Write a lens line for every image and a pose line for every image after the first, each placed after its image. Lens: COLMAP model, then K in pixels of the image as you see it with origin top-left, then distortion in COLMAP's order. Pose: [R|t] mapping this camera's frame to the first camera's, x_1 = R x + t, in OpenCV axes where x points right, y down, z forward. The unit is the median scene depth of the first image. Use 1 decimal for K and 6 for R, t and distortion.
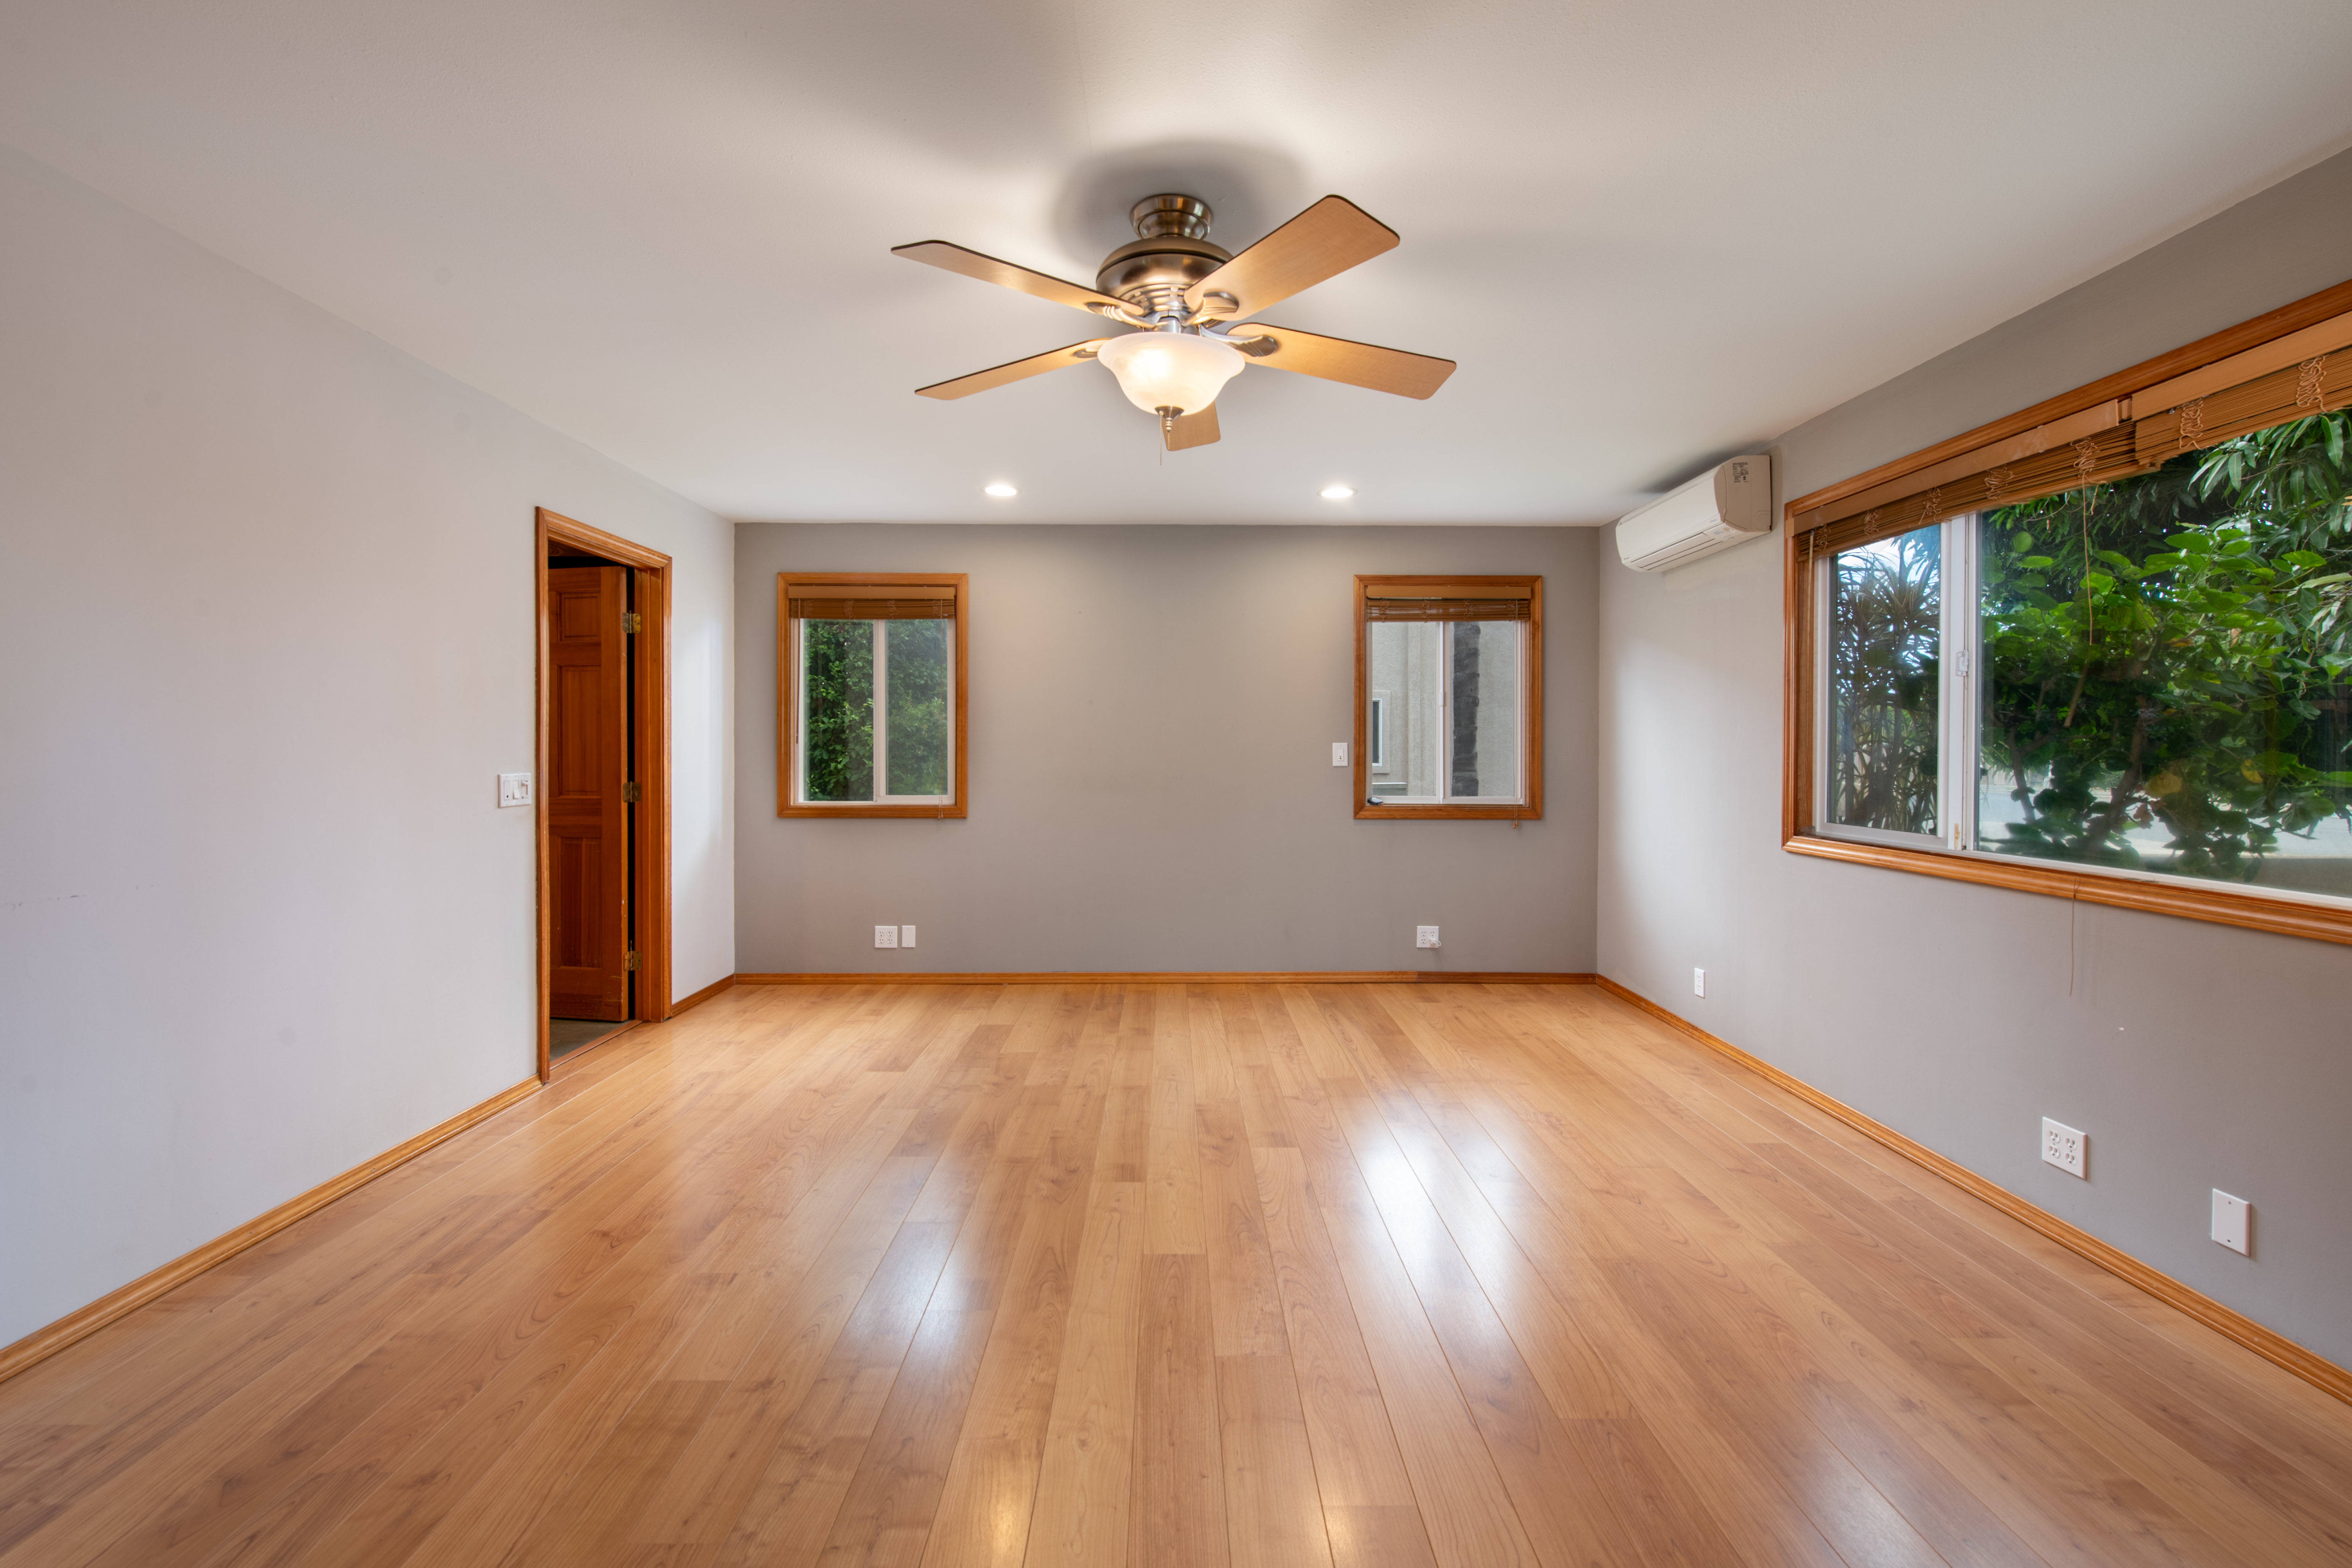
lens RADIAL K [[947.2, 0, 1177.4], [0, 947.2, 745.8], [0, 0, 1]] dist [-0.003452, -0.000597]
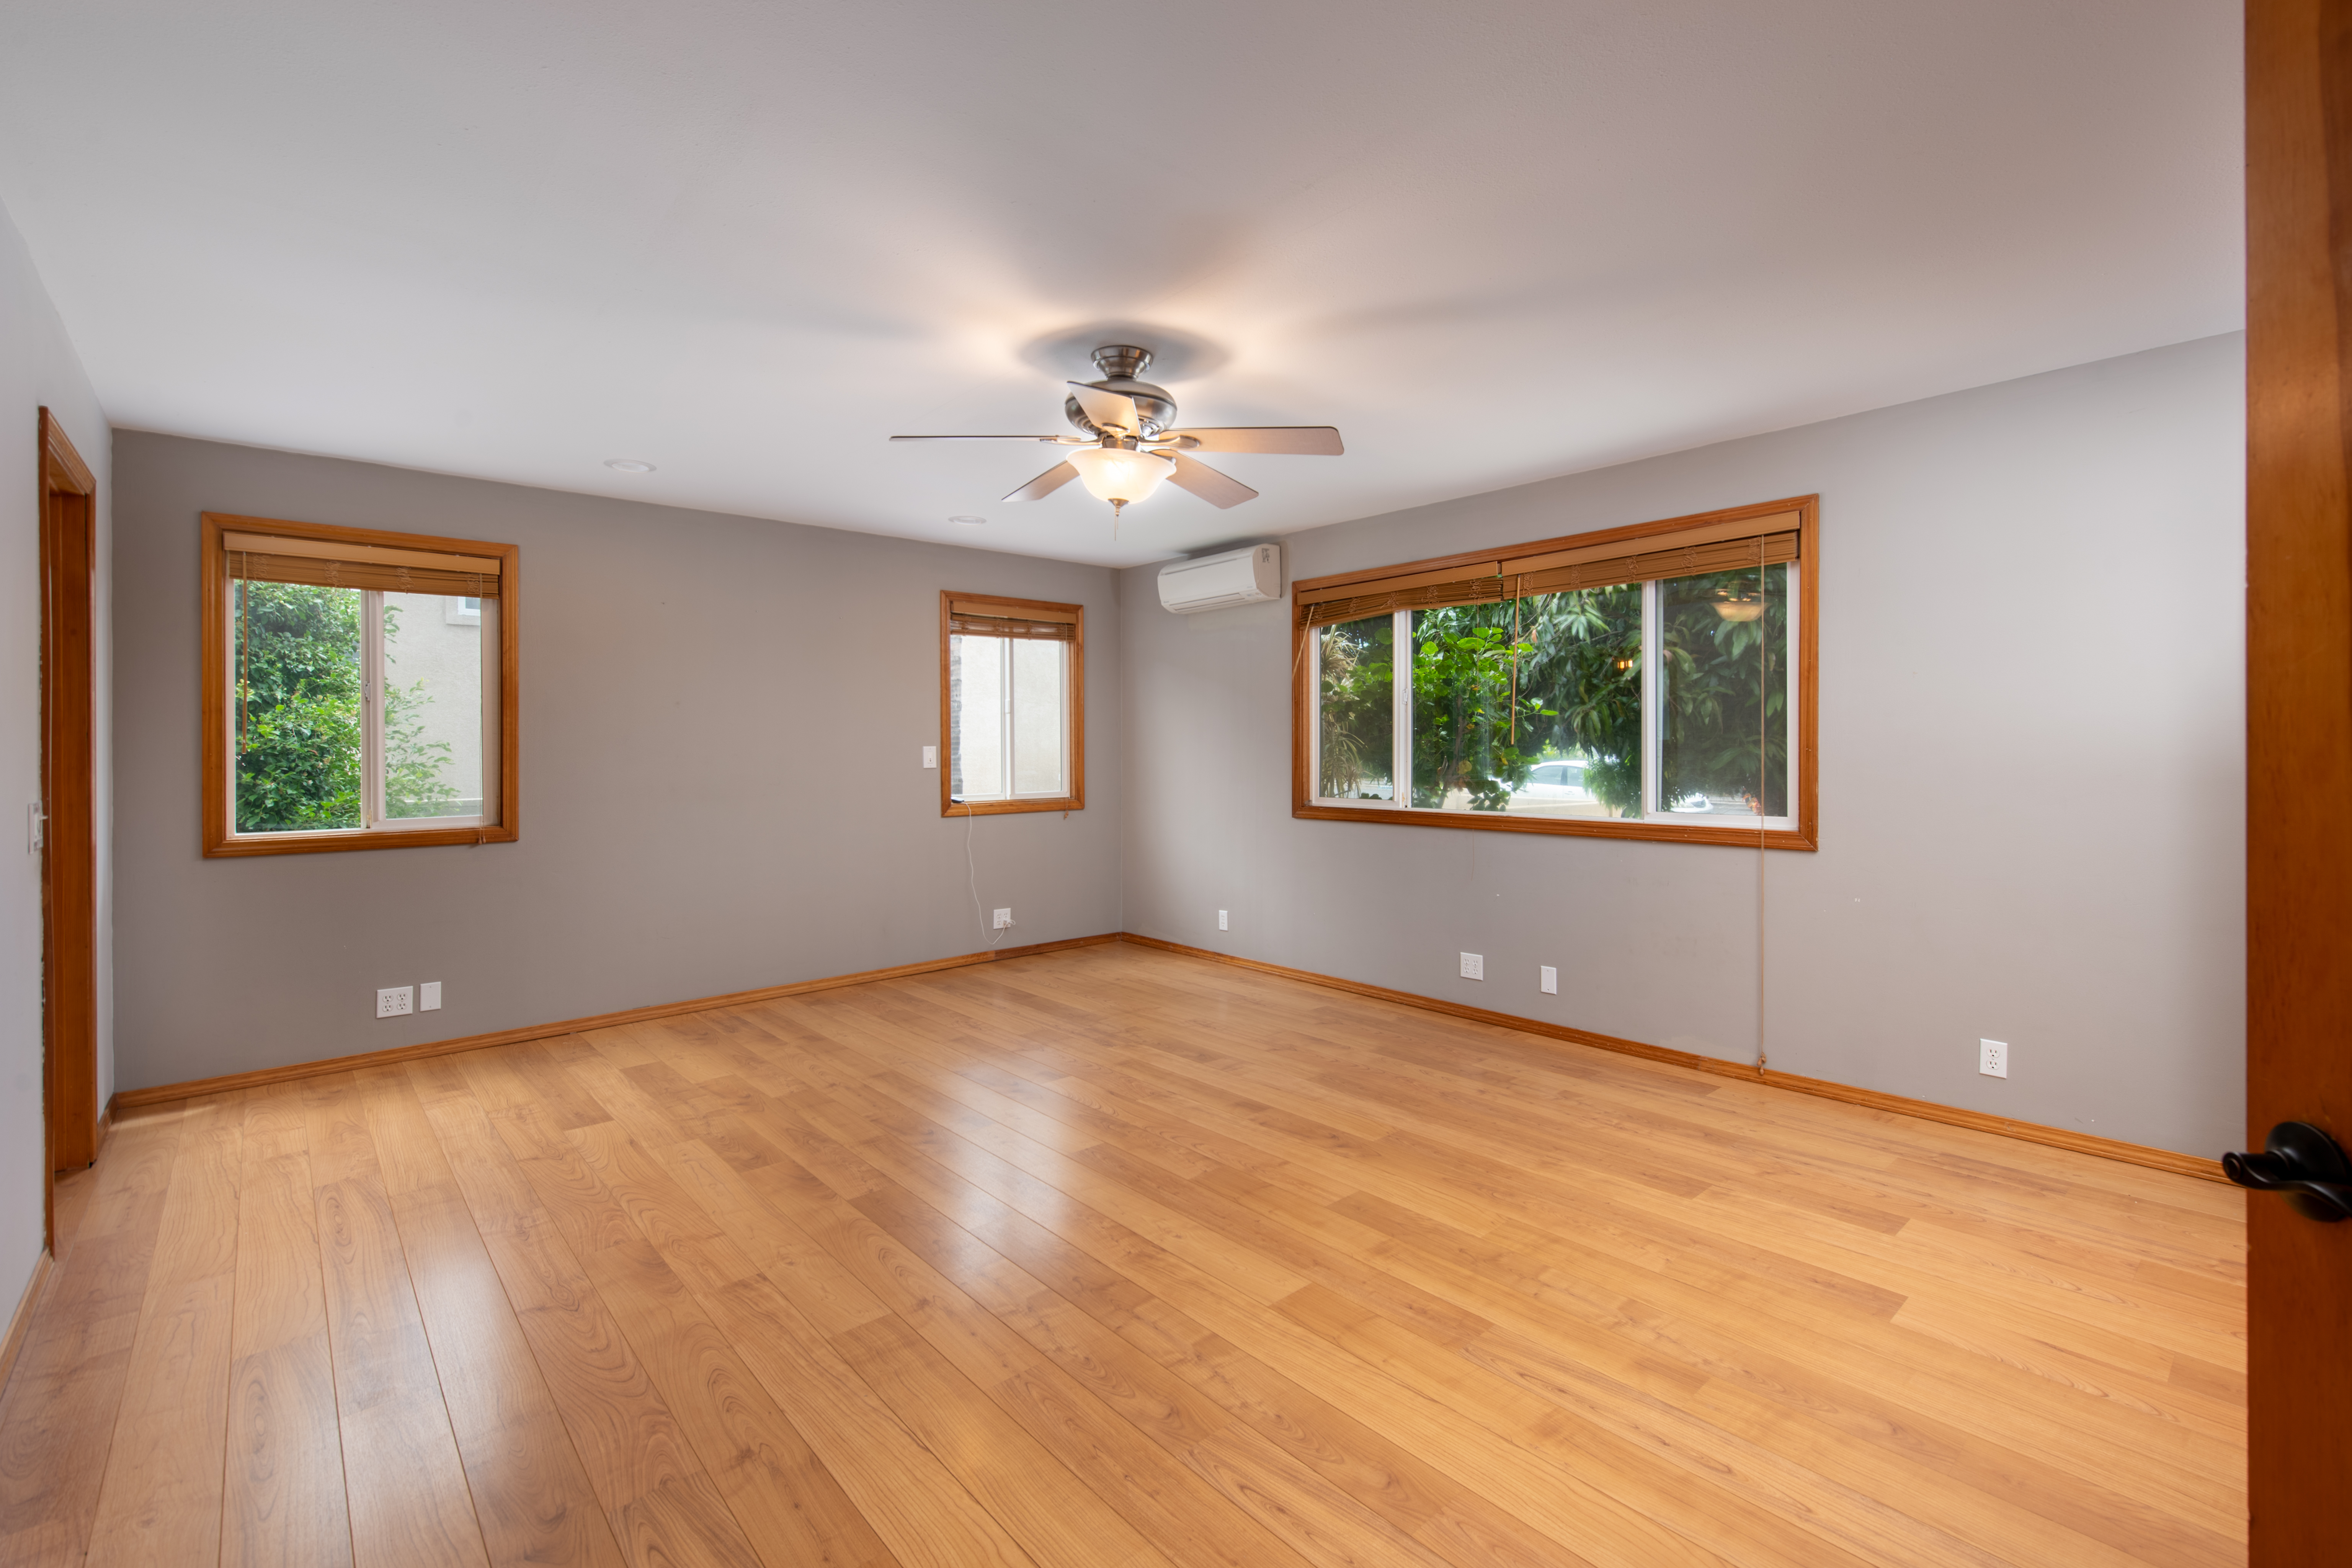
lens RADIAL K [[1060.1, 0, 1165.0], [0, 1060.1, 747.0], [0, 0, 1]] dist [0.016849, 0.000186]
pose [[0.751122, -0.008325, 0.660111, -0.558629], [0.007490, 0.999964, 0.004089, -0.007589], [-0.660121, 0.001873, 0.751157, -0.097930]]
